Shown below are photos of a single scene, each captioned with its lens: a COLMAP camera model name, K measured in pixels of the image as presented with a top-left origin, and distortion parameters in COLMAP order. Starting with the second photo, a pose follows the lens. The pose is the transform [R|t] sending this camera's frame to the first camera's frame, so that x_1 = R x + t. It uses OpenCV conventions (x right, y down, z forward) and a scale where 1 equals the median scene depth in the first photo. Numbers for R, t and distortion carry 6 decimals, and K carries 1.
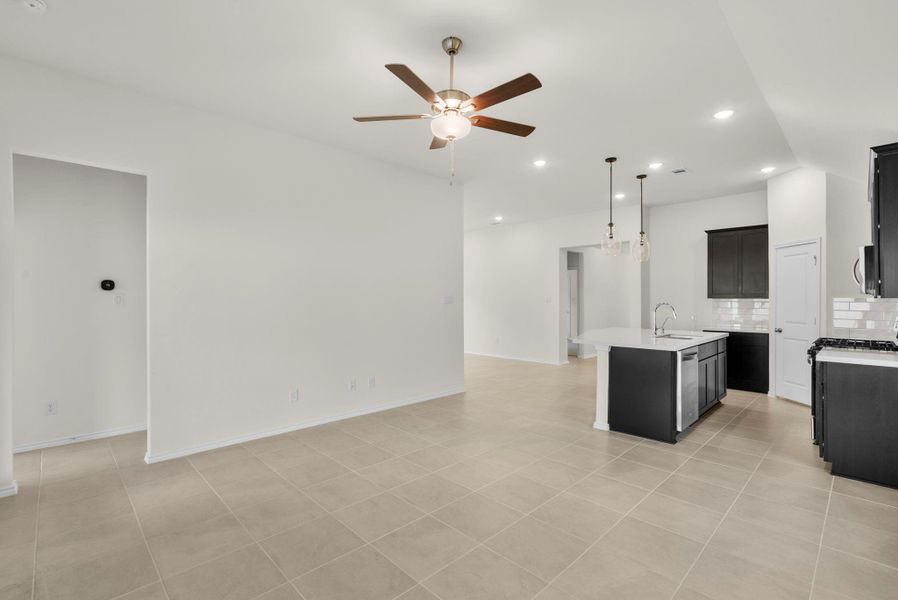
lens RADIAL K [[411.4, 0, 449.0], [0, 411.4, 300.0], [0, 0, 1]] dist [-0.000903, -0.000084]
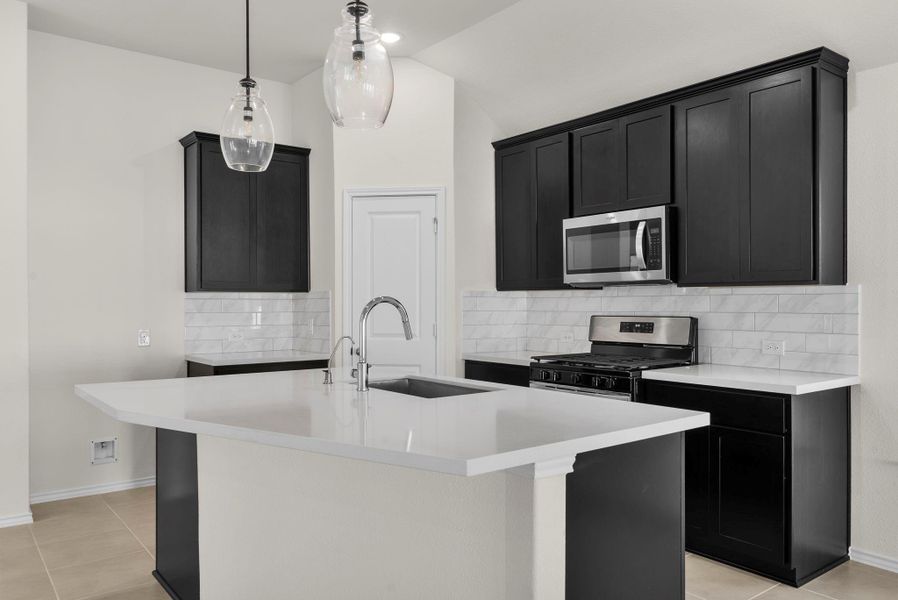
lens RADIAL K [[663.8, 0, 449.0], [0, 663.8, 300.0], [0, 0, 1]] dist [-0.001937, -0.002120]
pose [[0.115292, 0.004720, 0.993320, -0.032259], [0.000592, 0.999988, -0.004820, 0.011212], [-0.993331, 0.001144, 0.115288, 0.772015]]
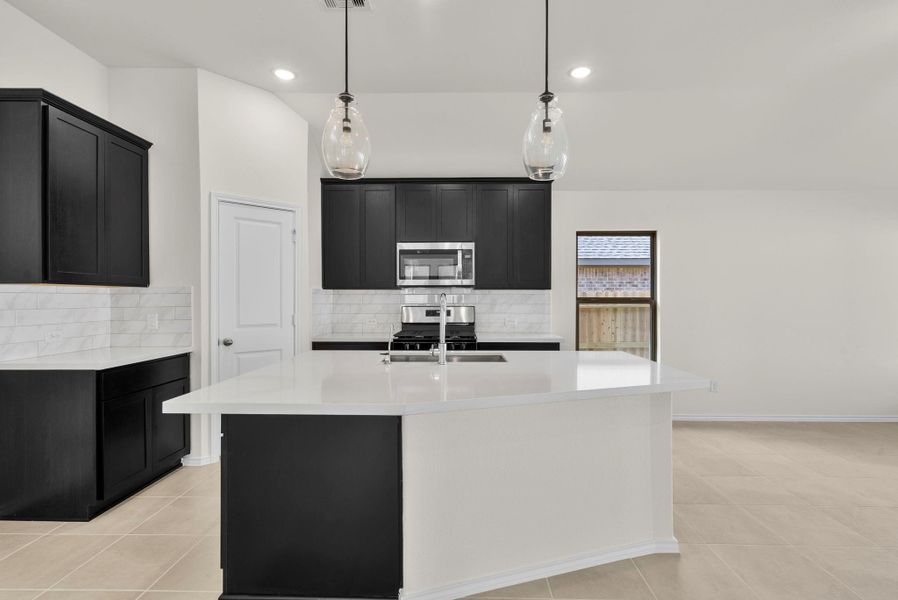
lens RADIAL K [[433.9, 0, 449.0], [0, 433.9, 300.0], [0, 0, 1]] dist [0.000619, 0.000006]
pose [[-0.698383, -0.002242, 0.715720, 0.136933], [-0.000476, 0.999996, 0.002668, 0.011826], [-0.715724, 0.001523, -0.698382, 1.182474]]
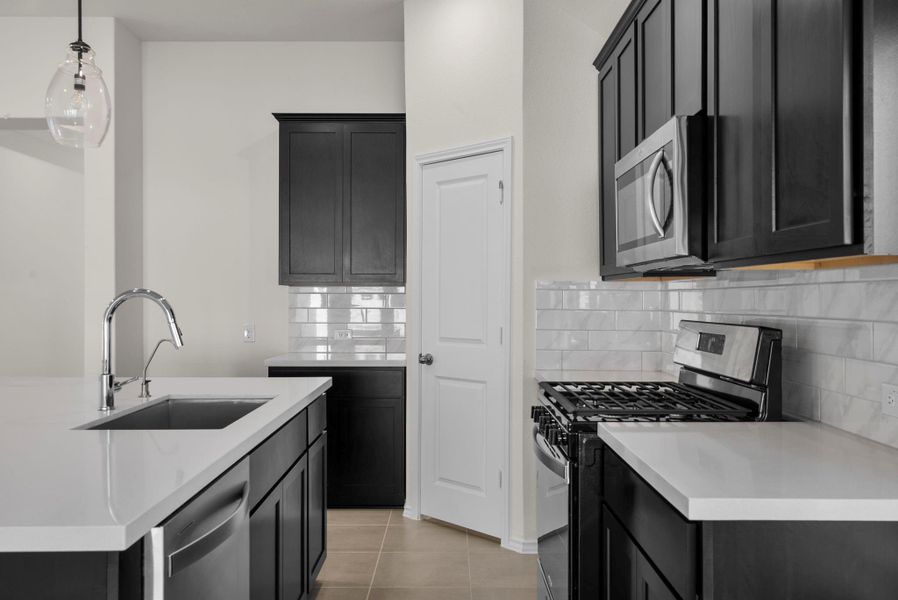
lens RADIAL K [[711.6, 0, 449.0], [0, 711.6, 300.0], [0, 0, 1]] dist [0.005788, 0.001142]
pose [[0.699485, -0.000828, 0.714647, 0.292043], [-0.001218, 0.999996, 0.002352, 0.011117], [-0.714646, -0.002515, 0.699482, 0.465749]]
